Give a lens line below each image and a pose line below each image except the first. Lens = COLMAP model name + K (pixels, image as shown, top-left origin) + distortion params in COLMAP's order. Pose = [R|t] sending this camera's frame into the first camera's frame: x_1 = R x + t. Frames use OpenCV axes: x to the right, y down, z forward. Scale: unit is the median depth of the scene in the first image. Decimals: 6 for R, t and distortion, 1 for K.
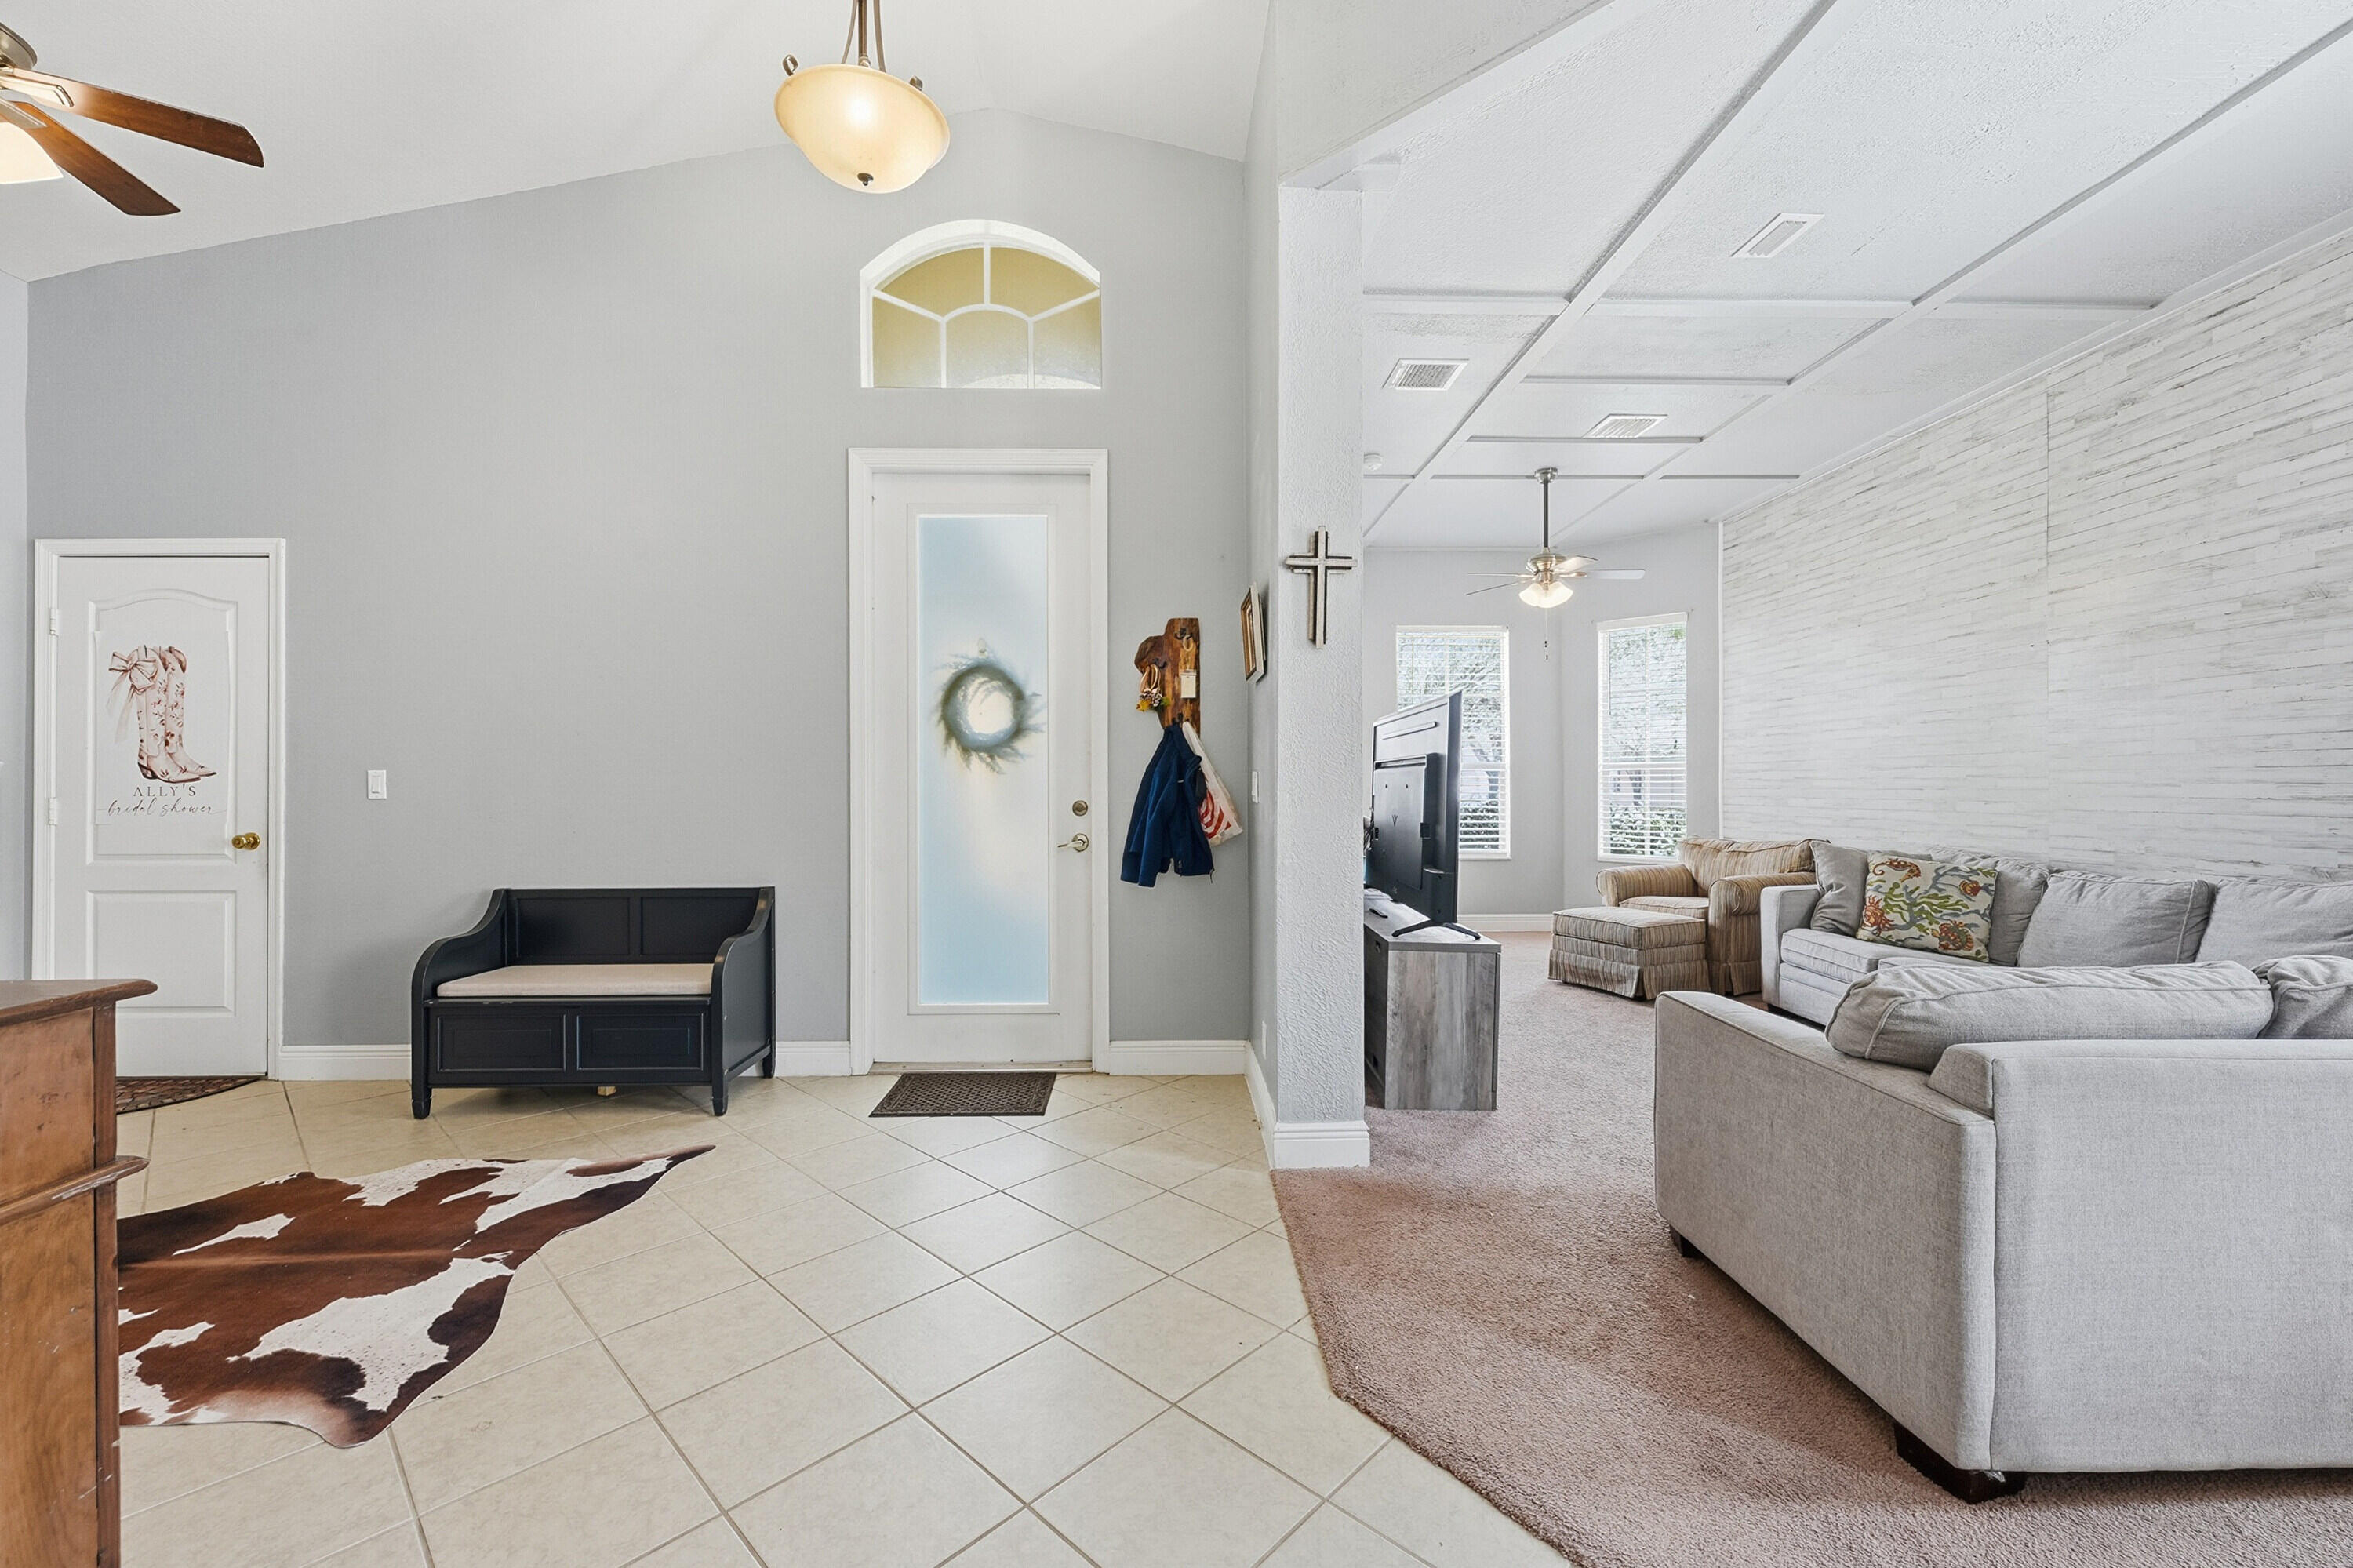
lens RADIAL K [[943.1, 0, 1179.2], [0, 943.1, 778.5], [0, 0, 1]] dist [-0.000429, -0.000221]
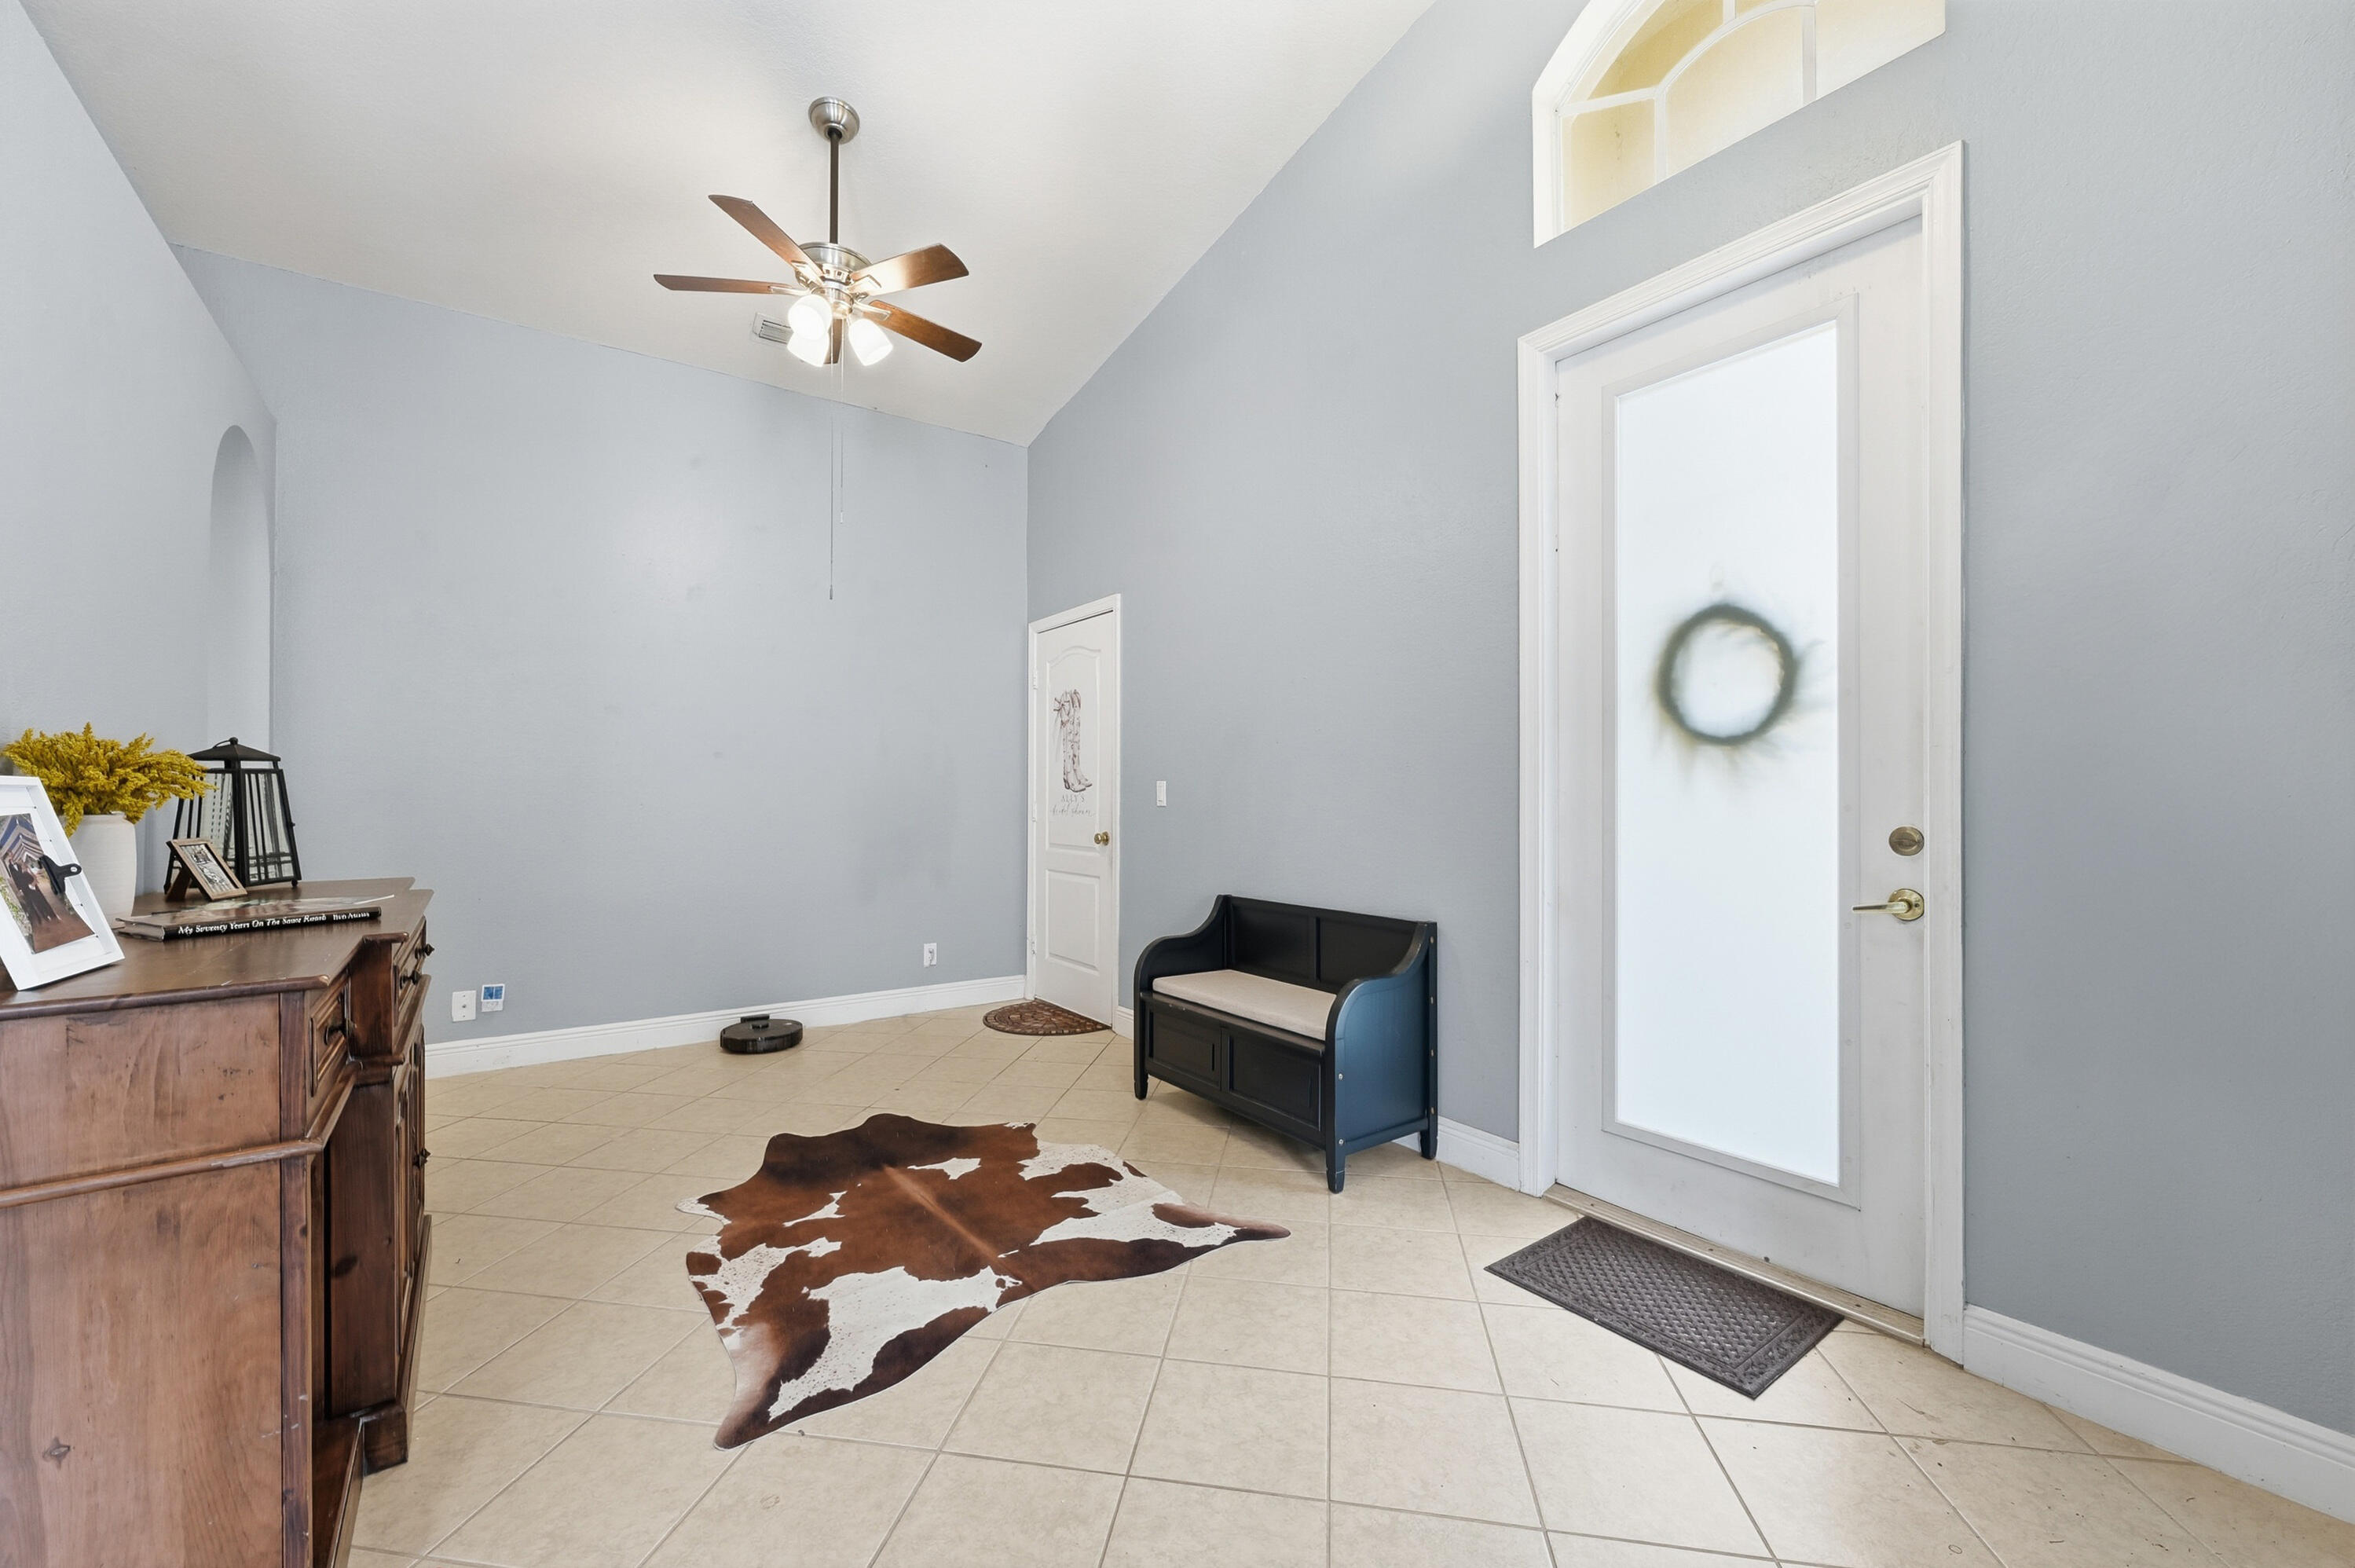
lens RADIAL K [[937.1, 0, 1178.7], [0, 937.1, 789.1], [0, 0, 1]] dist [-0.001525, 0.000330]
pose [[0.566899, -0.001507, -0.823786, 0.118565], [0.002270, 0.999997, -0.000267, 0.001140], [0.823784, -0.001718, 0.566901, 0.423382]]
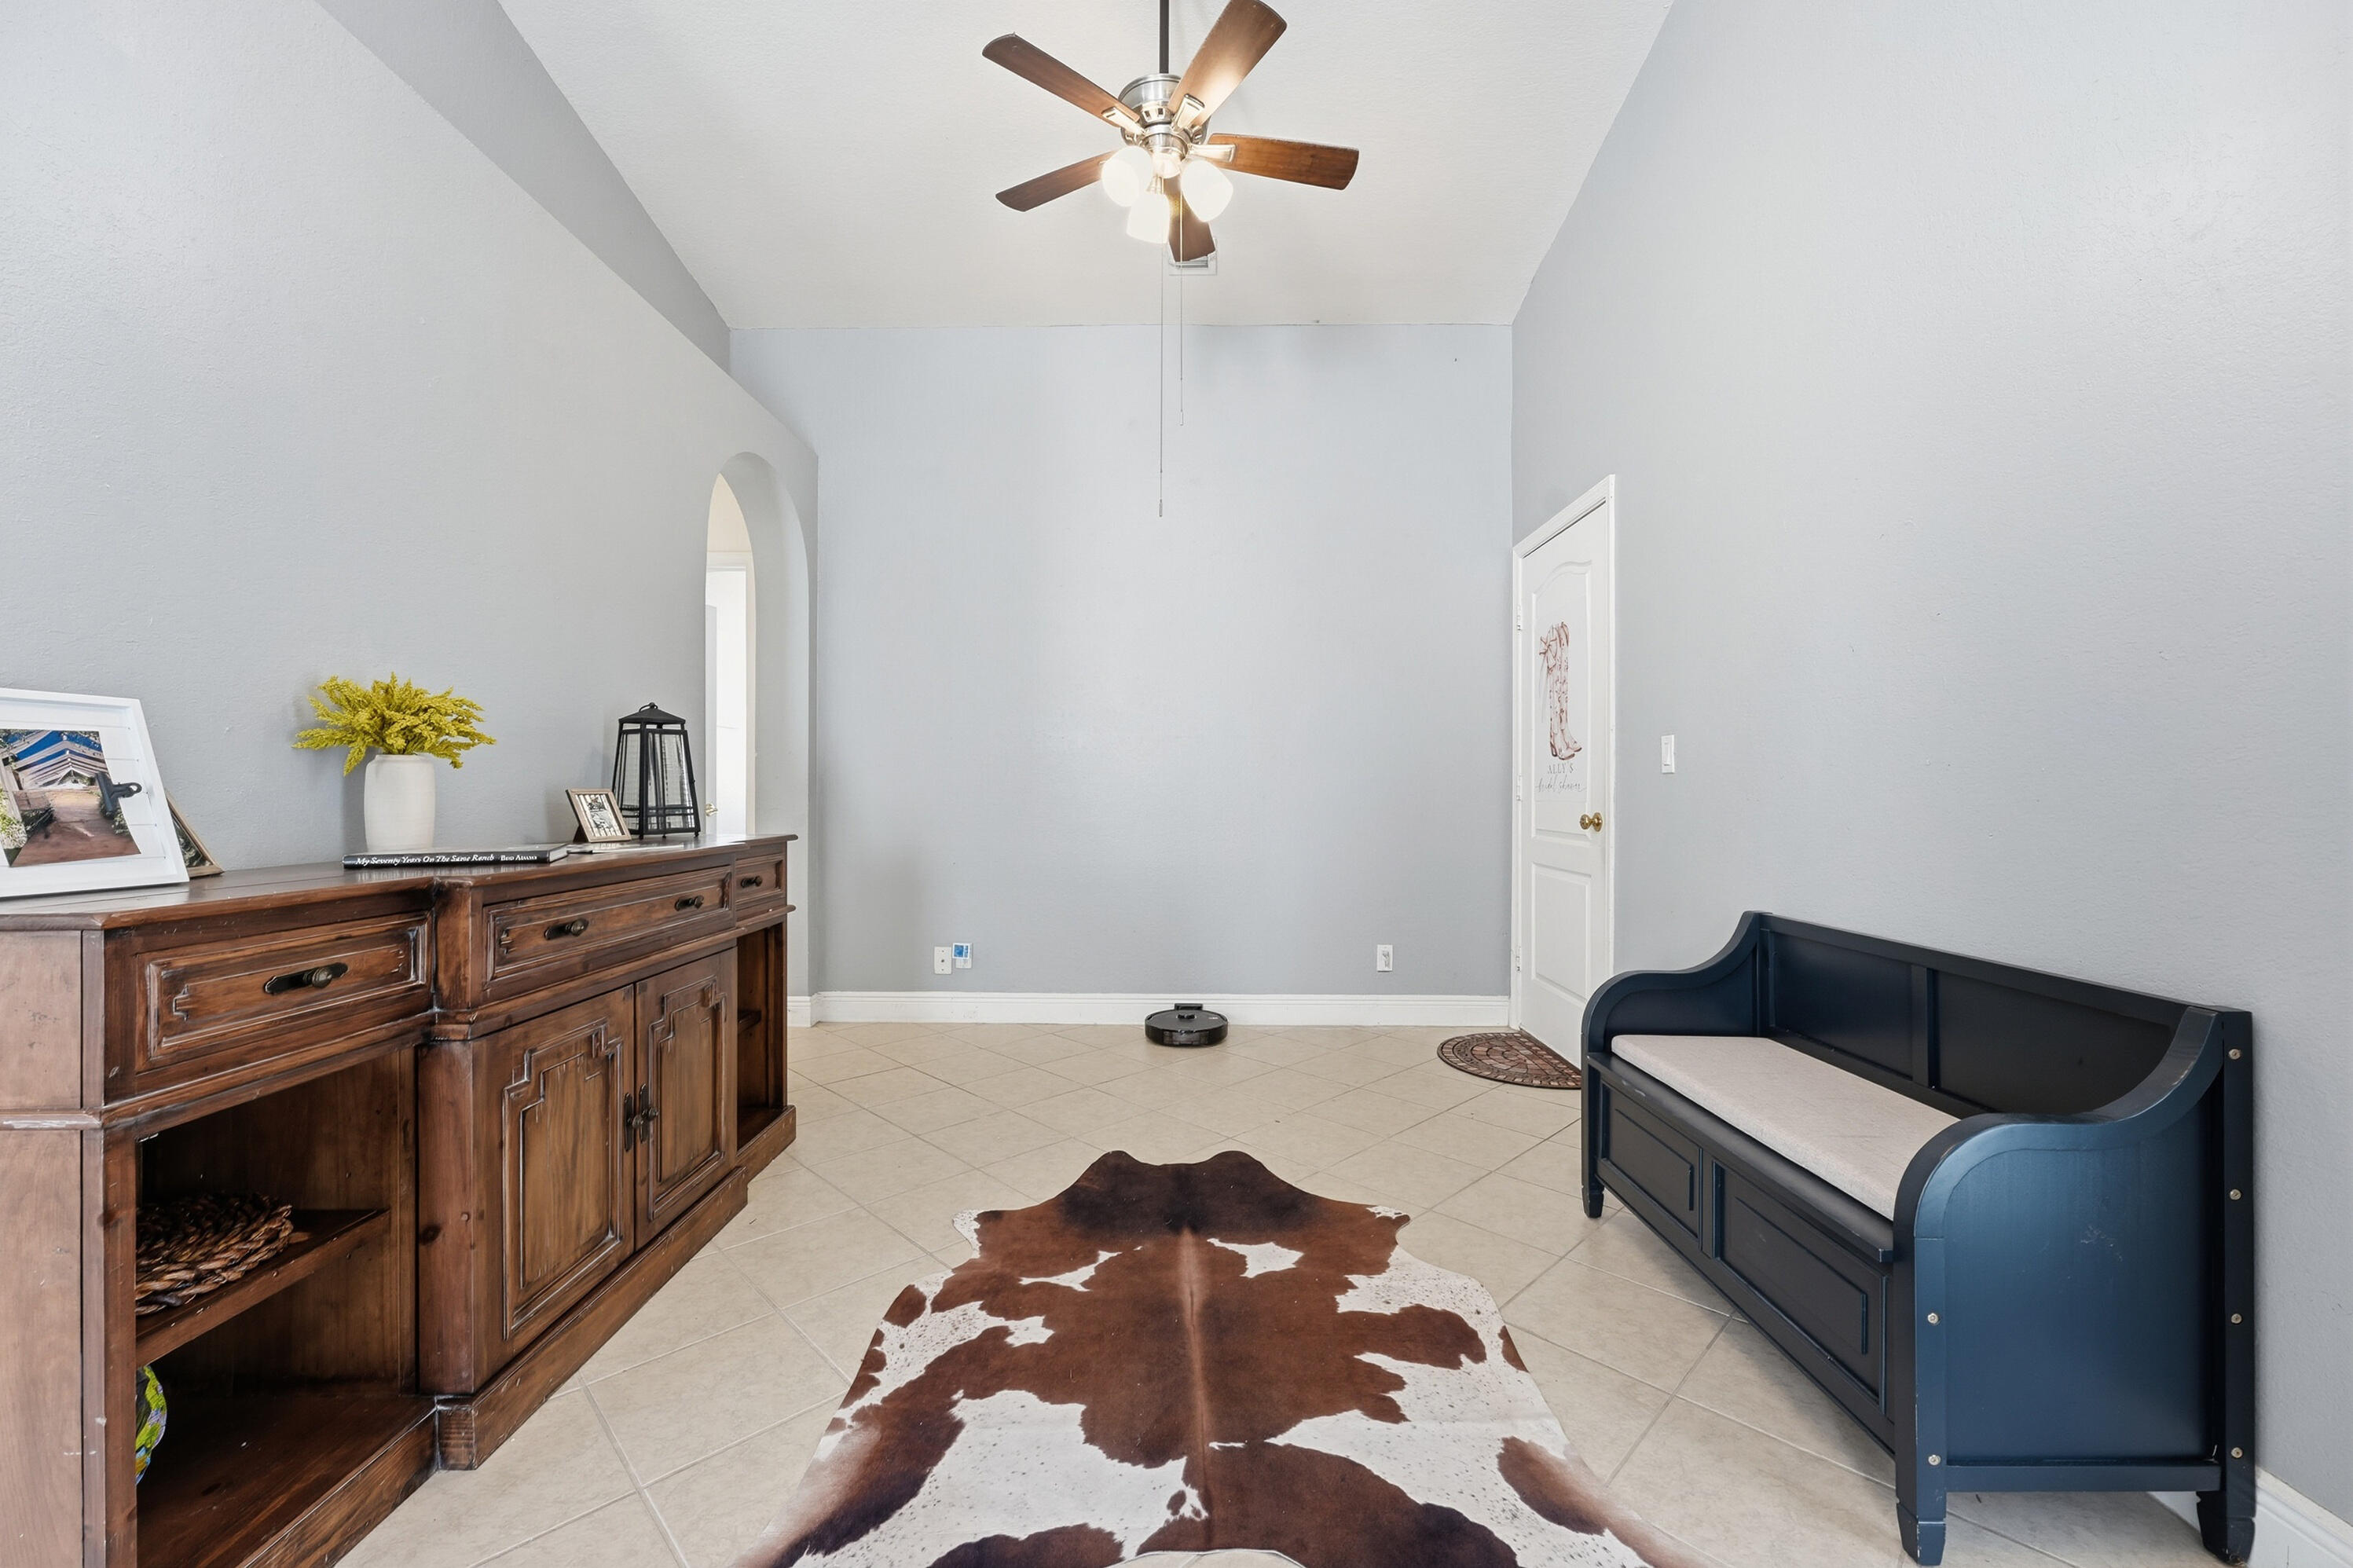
lens RADIAL K [[933.9, 0, 1176.5], [0, 933.9, 784.0], [0, 0, 1]] dist [-0.000946, -0.000183]
pose [[-0.029854, -0.003076, -0.999550, -0.091239], [0.004815, 0.999983, -0.003221, 0.035609], [0.999543, -0.004909, -0.029839, 0.714649]]
